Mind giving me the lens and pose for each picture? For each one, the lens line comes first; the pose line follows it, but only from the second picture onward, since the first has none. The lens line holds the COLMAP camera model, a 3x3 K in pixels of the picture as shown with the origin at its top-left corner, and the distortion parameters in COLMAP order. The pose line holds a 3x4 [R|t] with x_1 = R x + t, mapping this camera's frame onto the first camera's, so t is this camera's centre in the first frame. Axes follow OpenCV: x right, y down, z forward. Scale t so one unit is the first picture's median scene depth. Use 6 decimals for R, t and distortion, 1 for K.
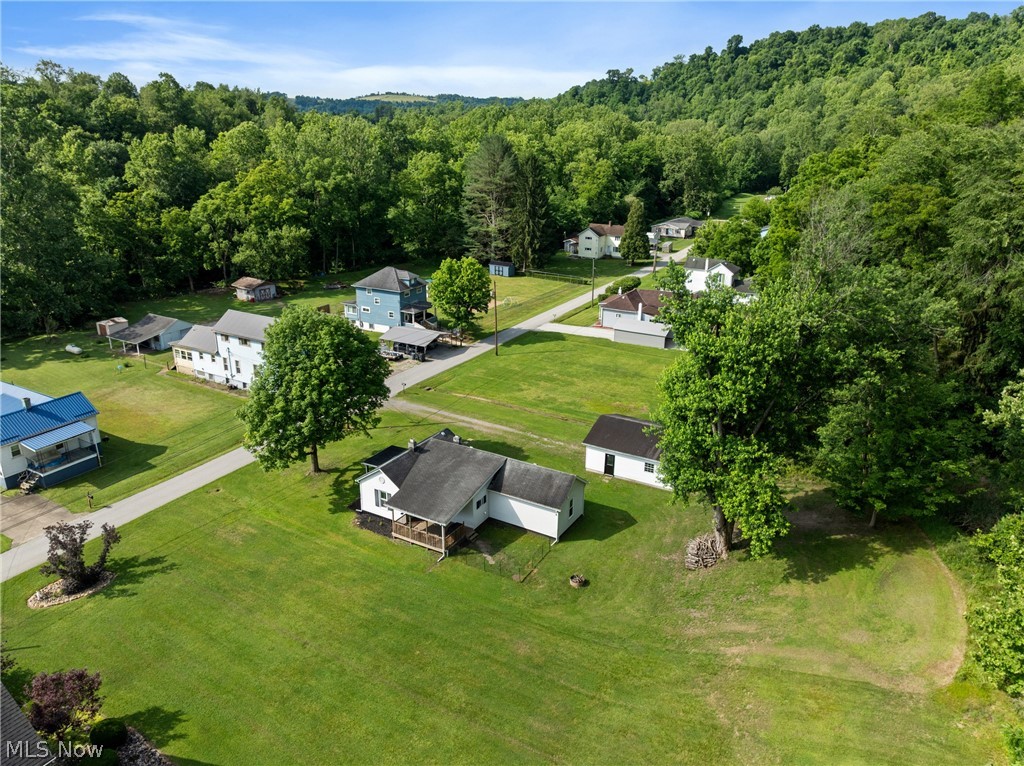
lens RADIAL K [[718.2, 0, 510.8], [0, 718.2, 381.9], [0, 0, 1]] dist [-0.037292, -0.001039]
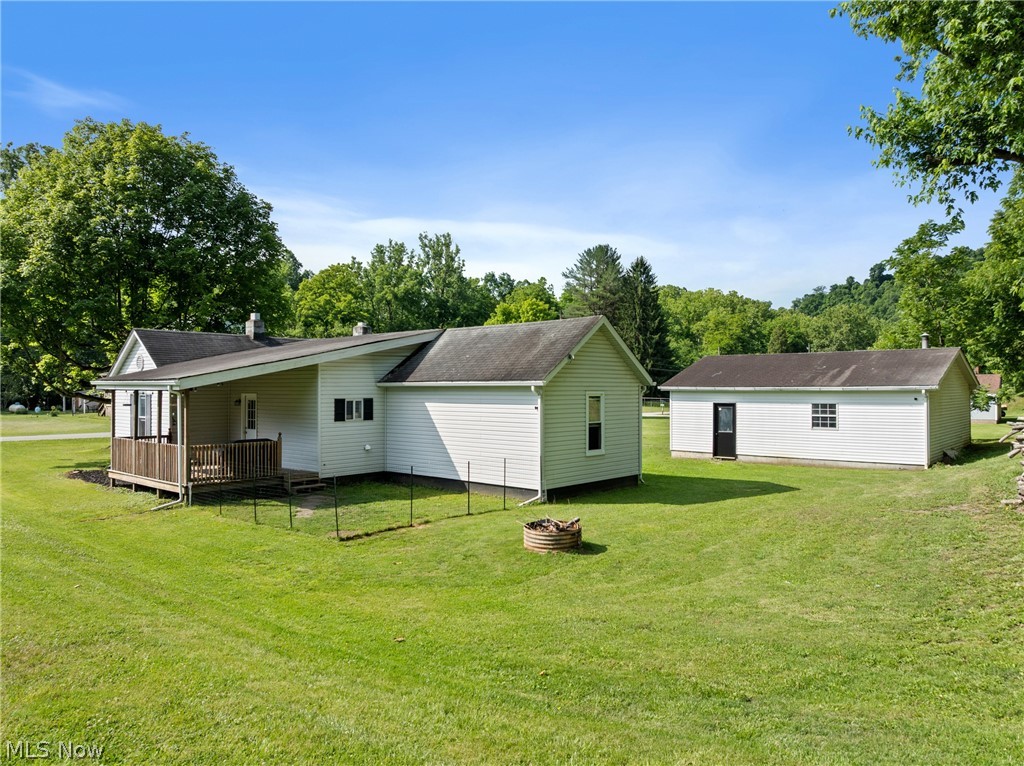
lens RADIAL K [[718.2, 0, 512.9], [0, 718.2, 385.0], [0, 0, 1]] dist [-0.037292, -0.001039]
pose [[0.981116, -0.011906, -0.193054, 0.029334], [-0.053818, 0.941886, -0.331595, 0.071725], [0.185783, 0.335723, 0.923458, 0.174196]]
